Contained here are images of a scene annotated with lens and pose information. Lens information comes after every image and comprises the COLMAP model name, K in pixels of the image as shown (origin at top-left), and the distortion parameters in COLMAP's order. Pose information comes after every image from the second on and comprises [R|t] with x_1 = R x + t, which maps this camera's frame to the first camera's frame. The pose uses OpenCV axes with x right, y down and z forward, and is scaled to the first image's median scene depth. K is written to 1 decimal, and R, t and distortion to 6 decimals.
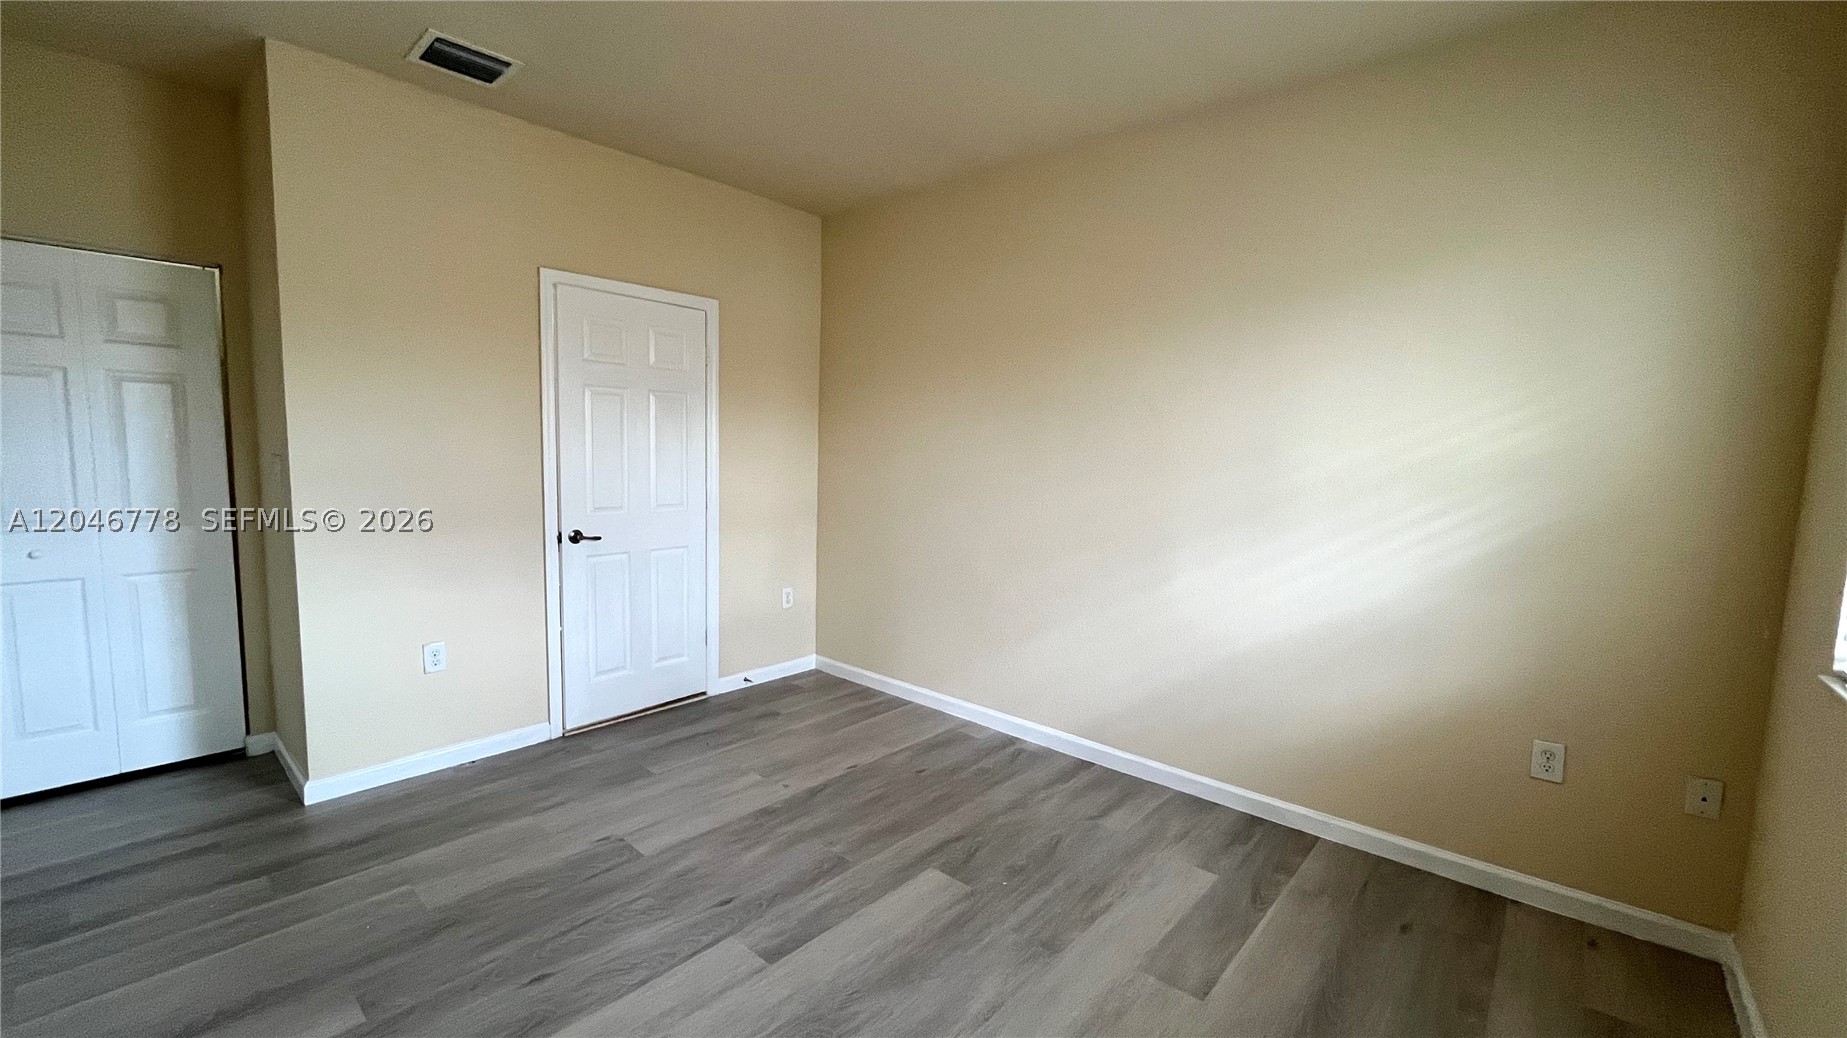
lens RADIAL K [[752.3, 0, 920.5], [0, 752.3, 519.9], [0, 0, 1]] dist [-0.004352, -0.000073]
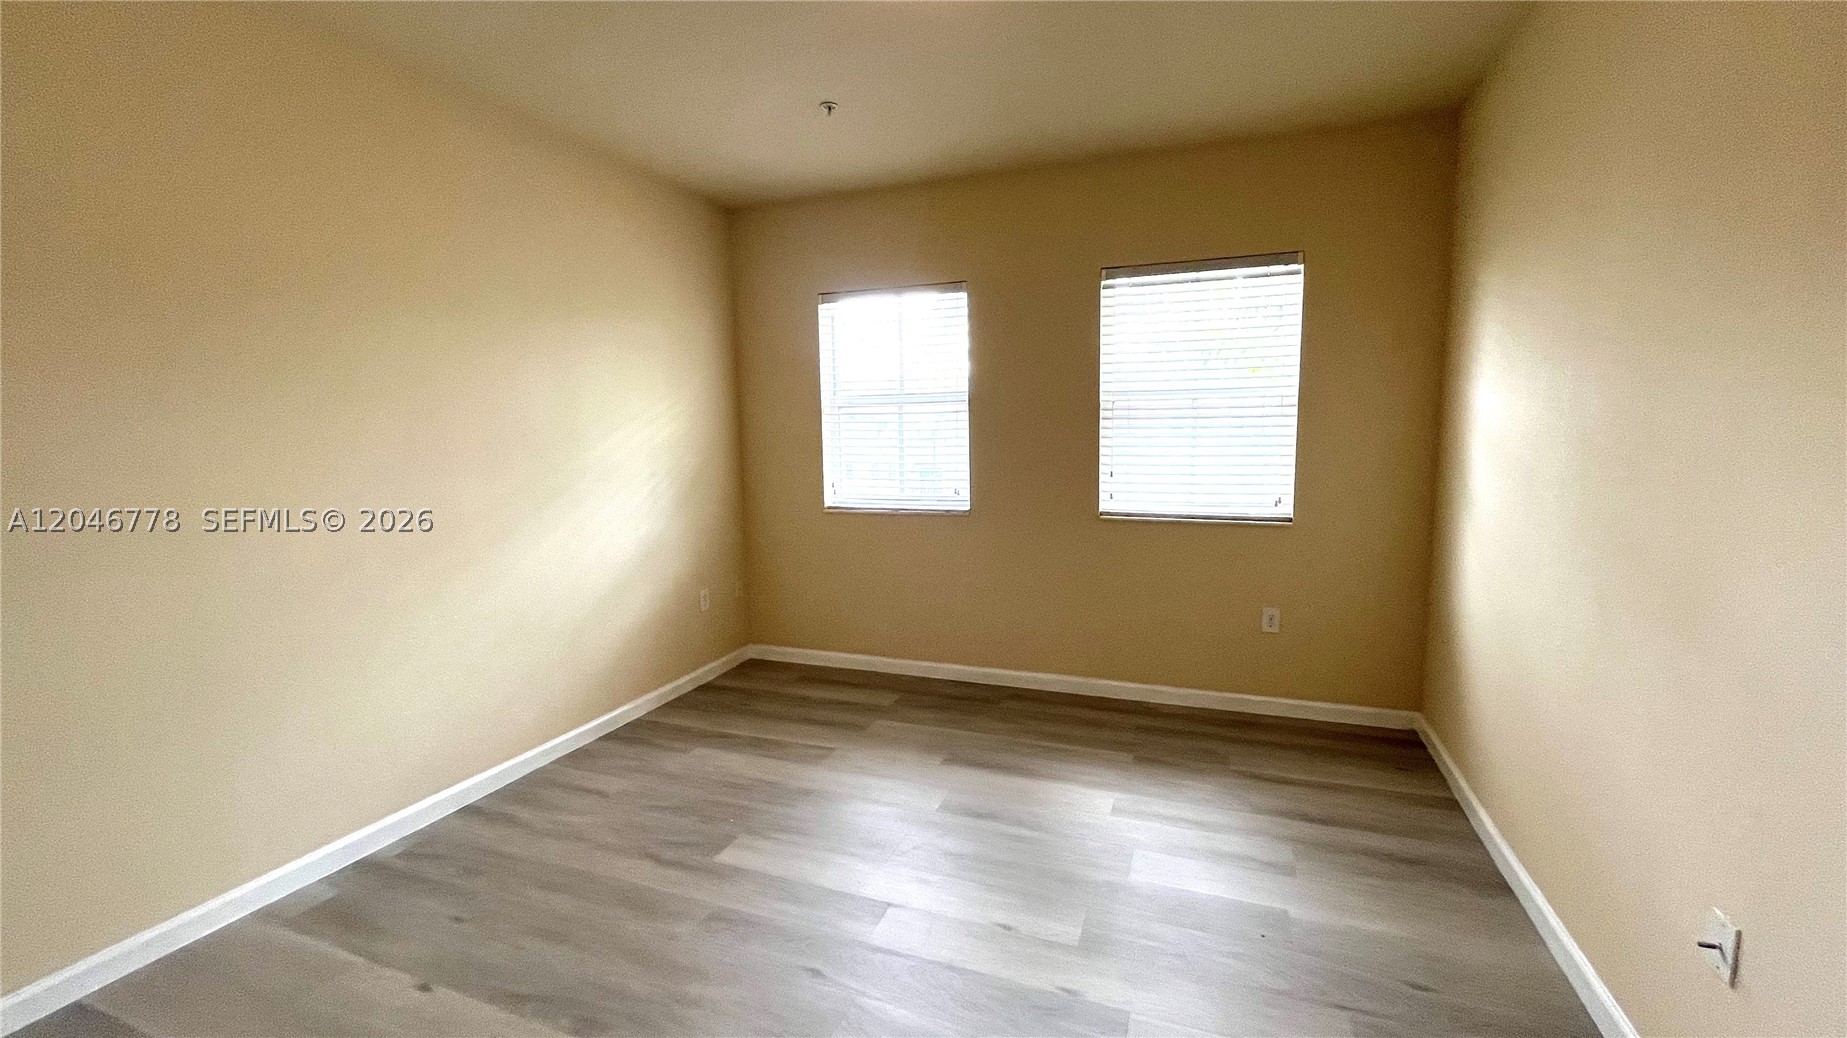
lens RADIAL K [[752.3, 0, 920.9], [0, 752.3, 521.4], [0, 0, 1]] dist [-0.004352, -0.000073]
pose [[-0.349941, -0.133895, 0.927153, -0.923655], [0.100886, 0.978589, 0.179401, -0.129719], [-0.931323, 0.156317, -0.328941, 0.964626]]
